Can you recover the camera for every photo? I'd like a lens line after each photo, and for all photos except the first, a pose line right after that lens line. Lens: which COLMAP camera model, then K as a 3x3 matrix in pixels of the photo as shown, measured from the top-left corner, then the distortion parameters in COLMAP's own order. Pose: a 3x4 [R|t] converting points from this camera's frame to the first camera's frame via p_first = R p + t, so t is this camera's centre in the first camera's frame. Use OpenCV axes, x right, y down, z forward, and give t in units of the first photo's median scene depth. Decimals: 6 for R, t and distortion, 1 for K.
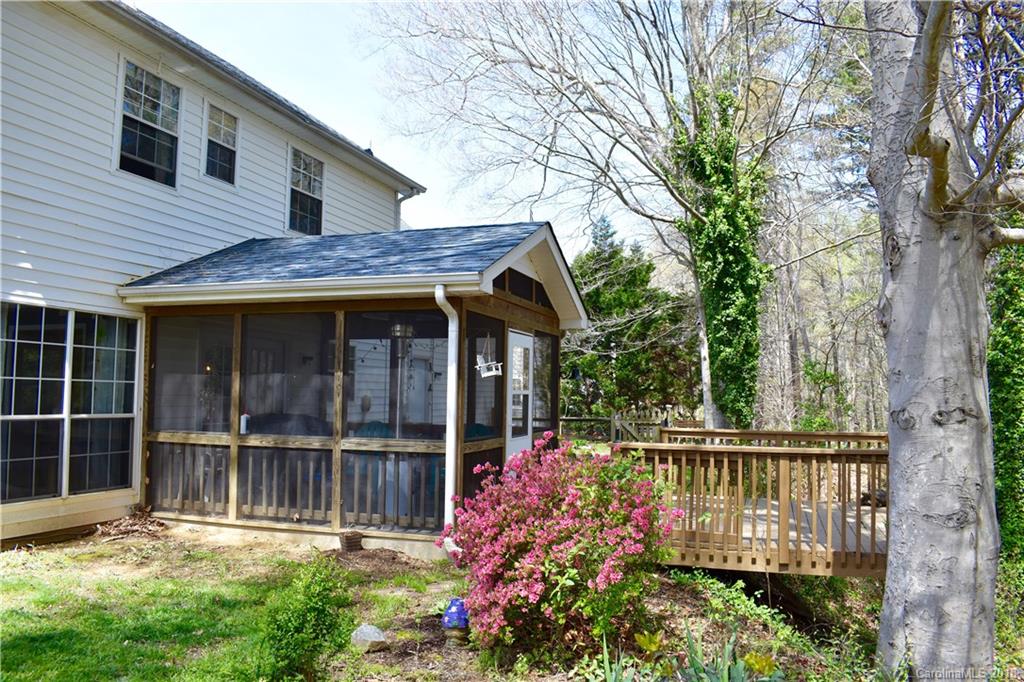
lens RADIAL K [[801.5, 0, 513.2], [0, 801.5, 337.2], [0, 0, 1]] dist [-0.095565, -0.002611]
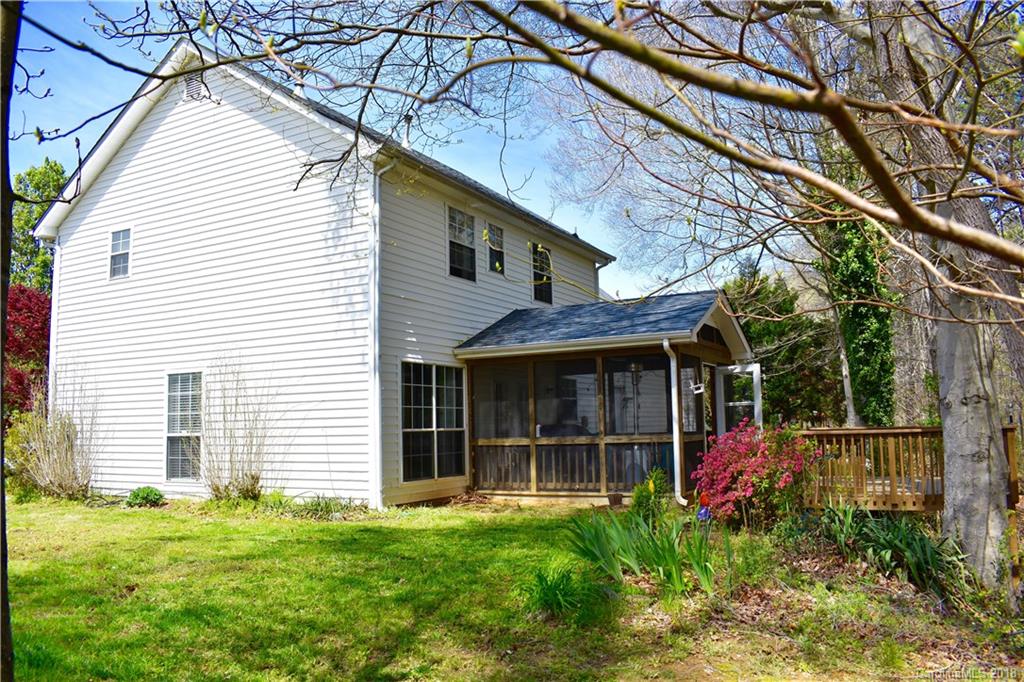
lens RADIAL K [[801.5, 0, 509.9], [0, 801.5, 338.5], [0, 0, 1]] dist [-0.095565, -0.002611]
pose [[0.982953, -0.054781, -0.175507, -0.099252], [0.047998, 0.997936, -0.042664, -0.009104], [0.177481, 0.033513, 0.983553, -0.567879]]
